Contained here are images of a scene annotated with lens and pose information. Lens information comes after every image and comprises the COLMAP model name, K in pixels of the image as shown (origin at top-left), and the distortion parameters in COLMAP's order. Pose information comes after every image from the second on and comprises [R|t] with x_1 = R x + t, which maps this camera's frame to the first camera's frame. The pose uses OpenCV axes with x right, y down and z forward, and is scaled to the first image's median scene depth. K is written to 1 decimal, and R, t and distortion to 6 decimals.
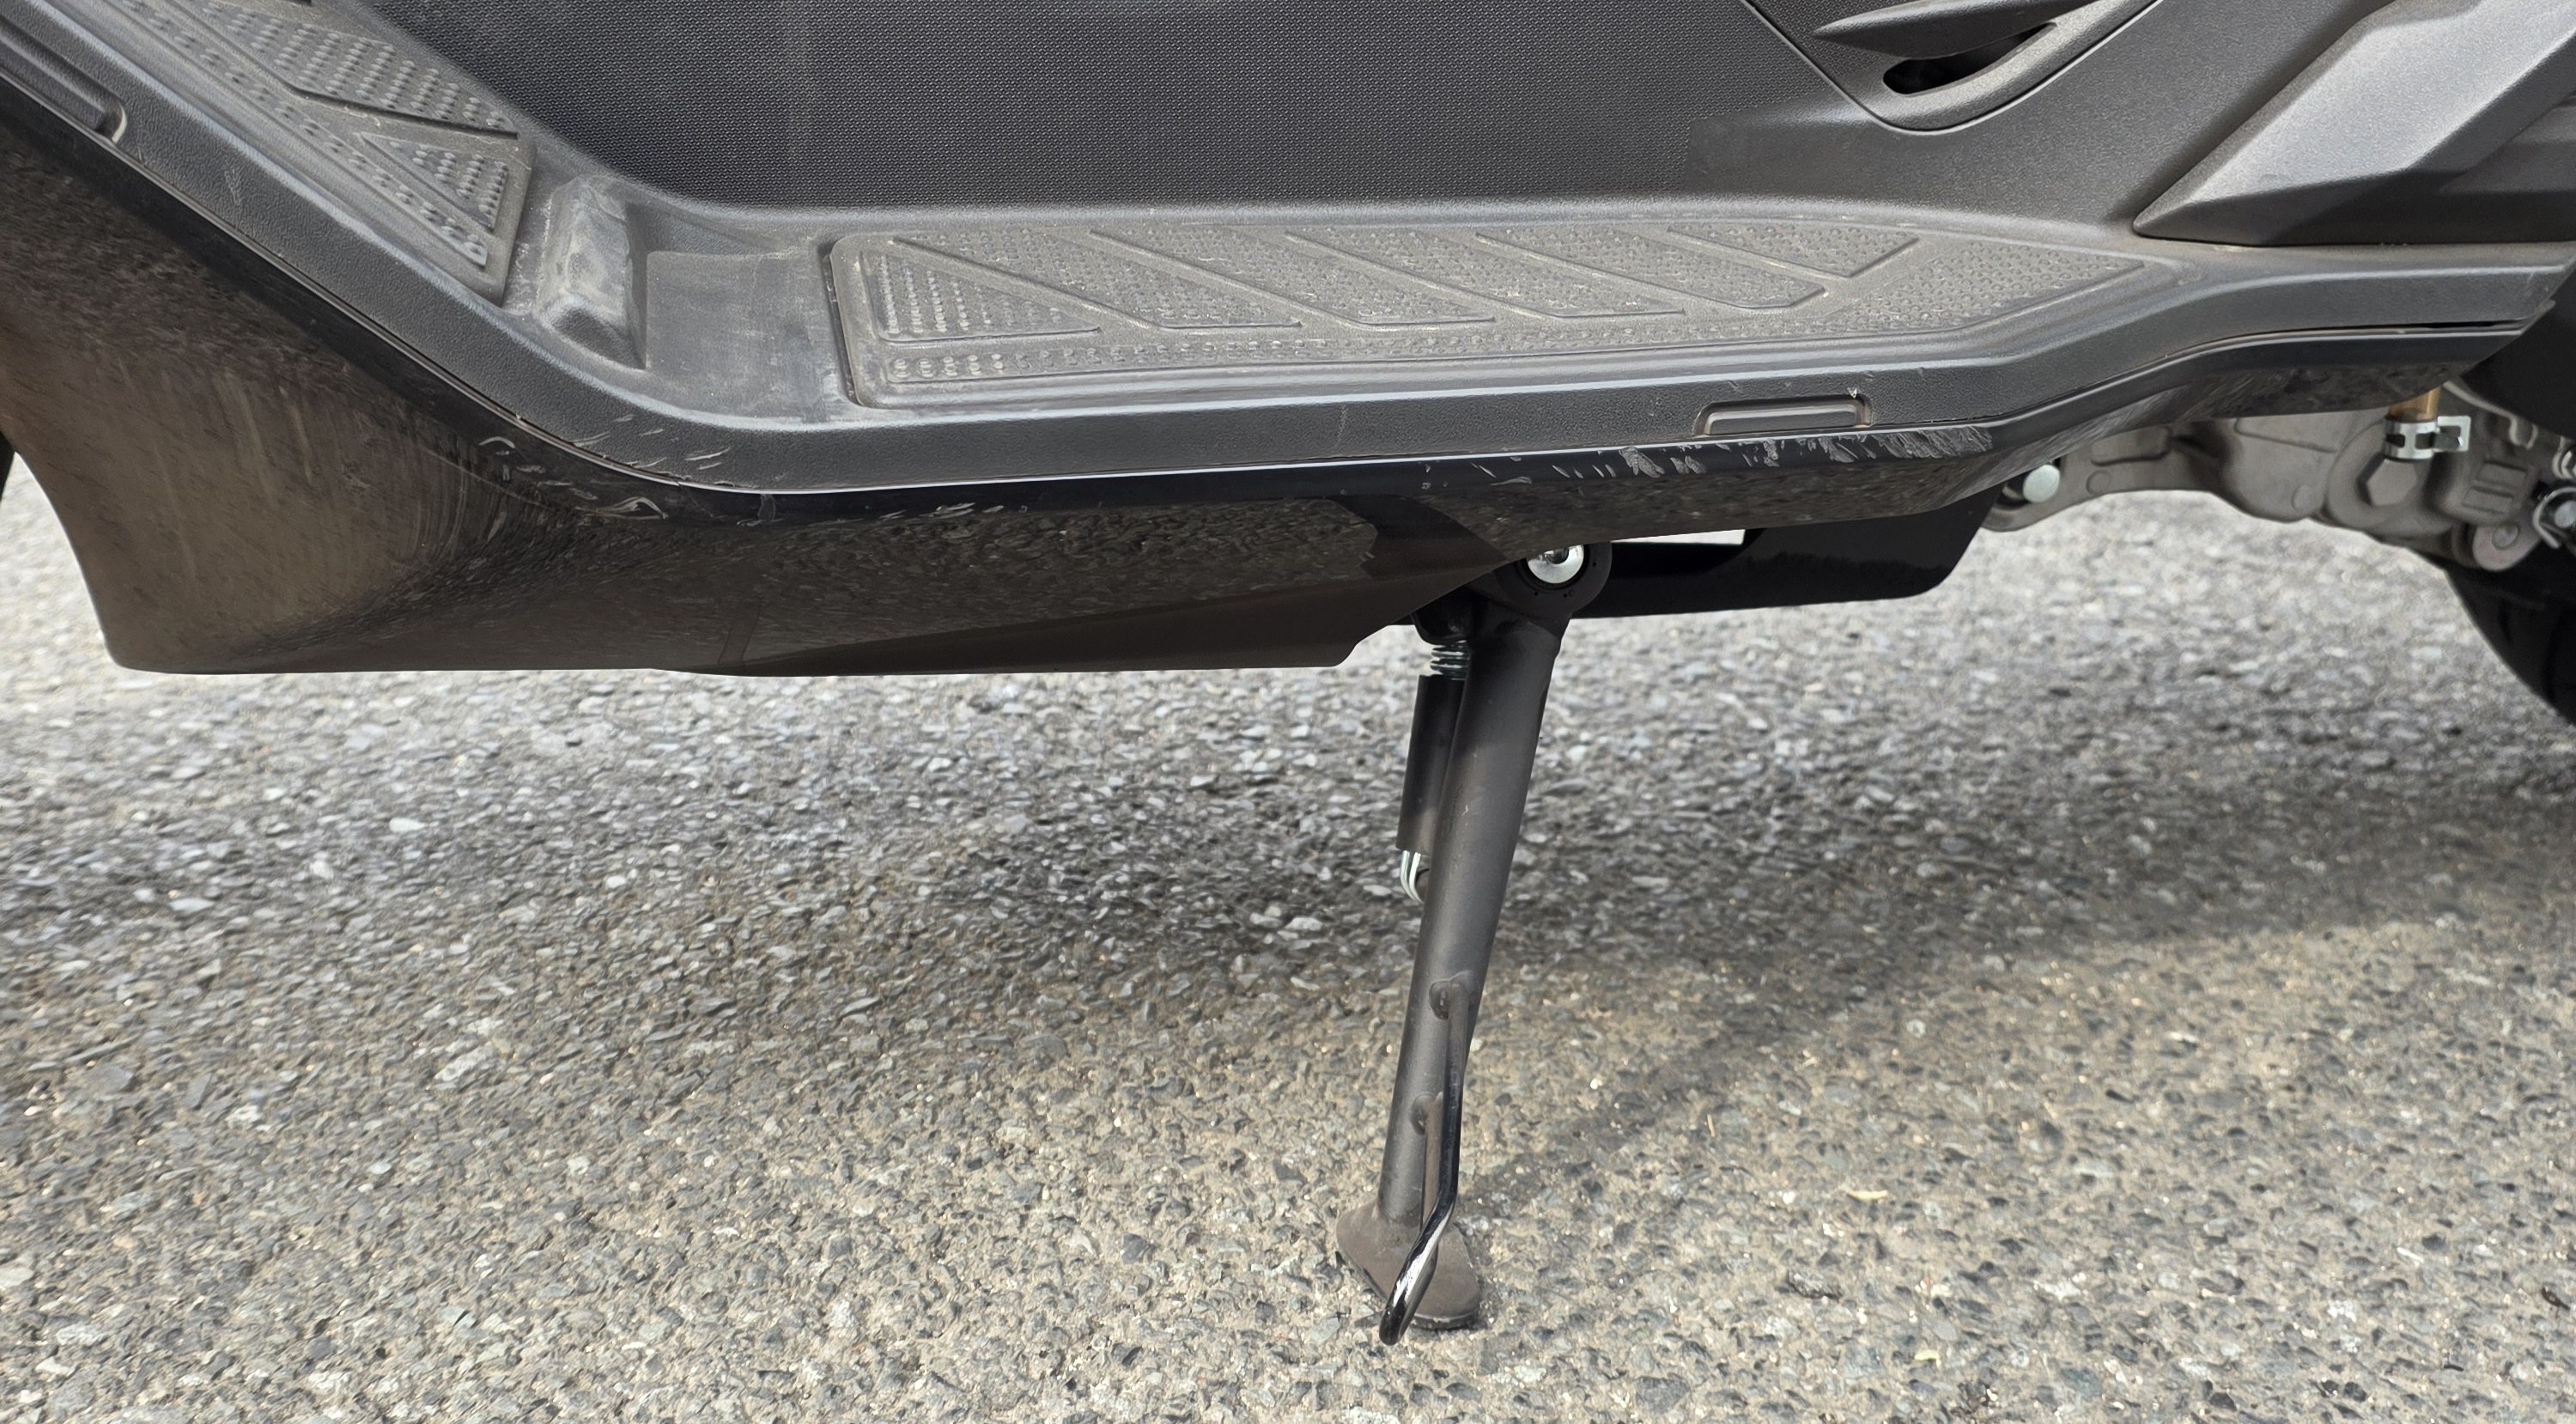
lens RADIAL K [[2536.9, 0, 1287.5], [0, 2536.9, 711.6], [0, 0, 1]] dist [0.002066, 0.000000]
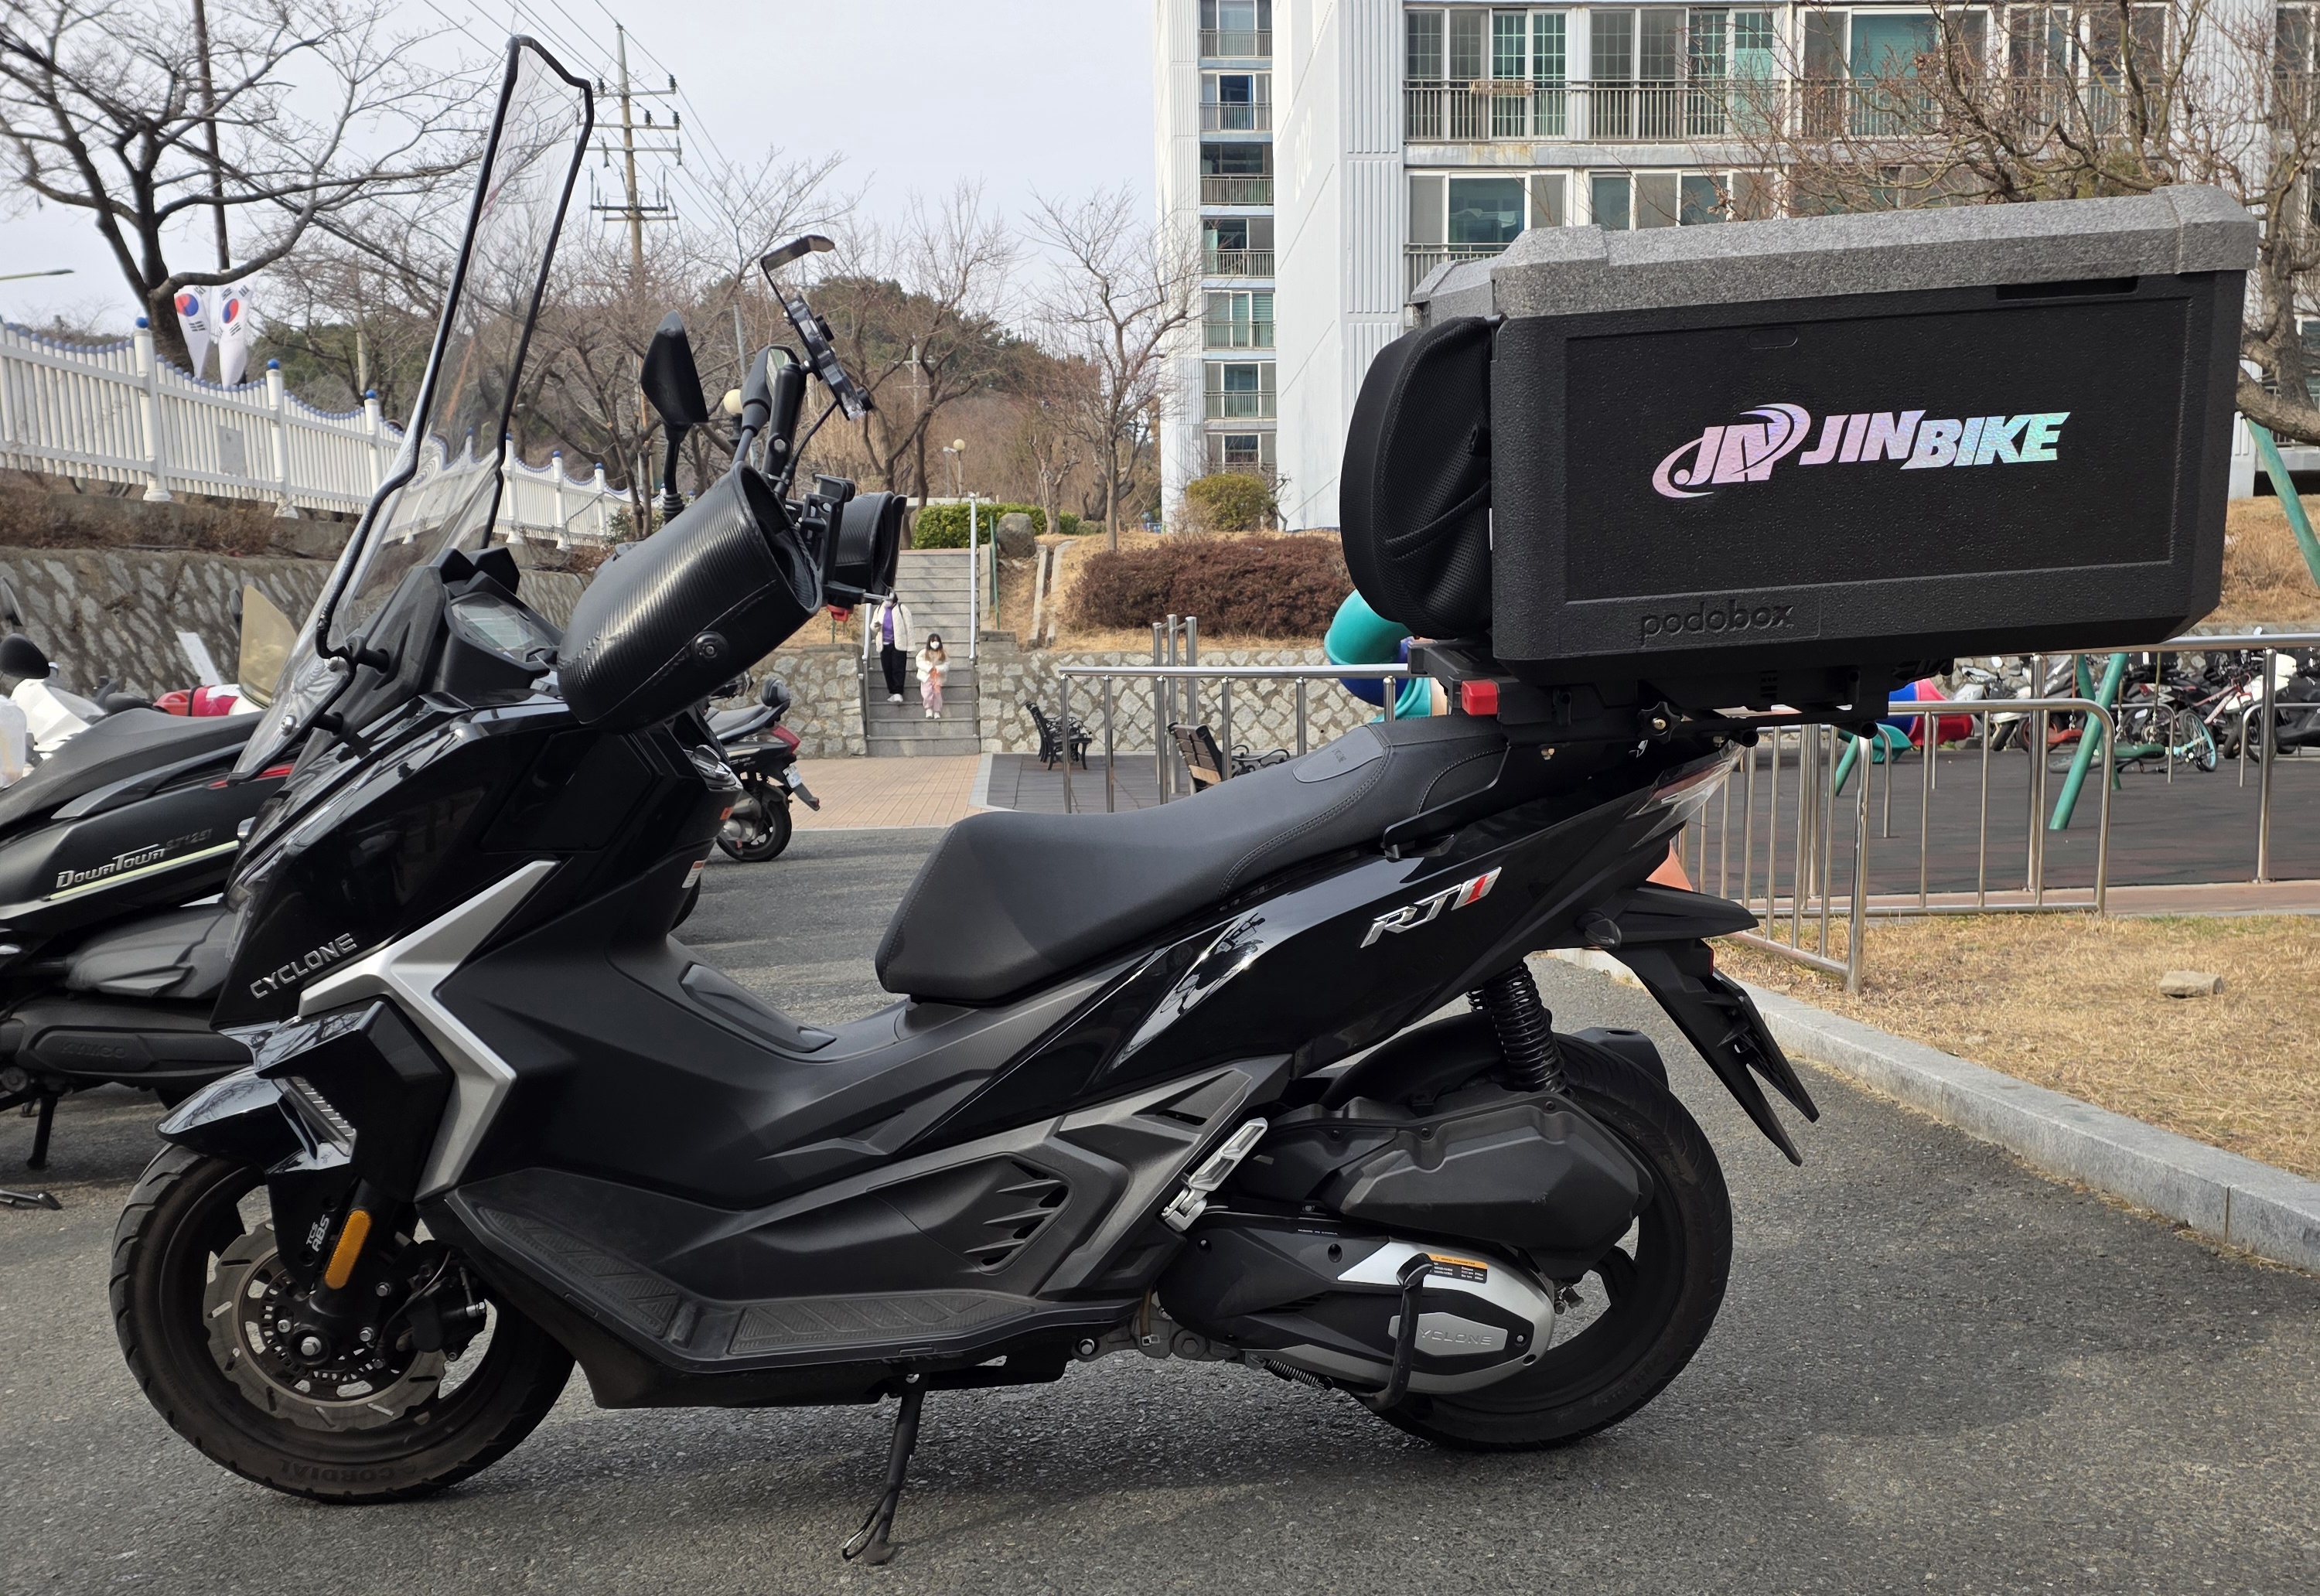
lens RADIAL K [[2519.9, 0, 1160.2], [0, 2519.9, 798.9], [0, 0, 1]] dist [0.001360, 0.000000]
pose [[0.969735, -0.067832, -0.234547, 1.417281], [0.009599, 0.970483, -0.240980, 0.017642], [0.243970, 0.231435, 0.941762, -2.794591]]
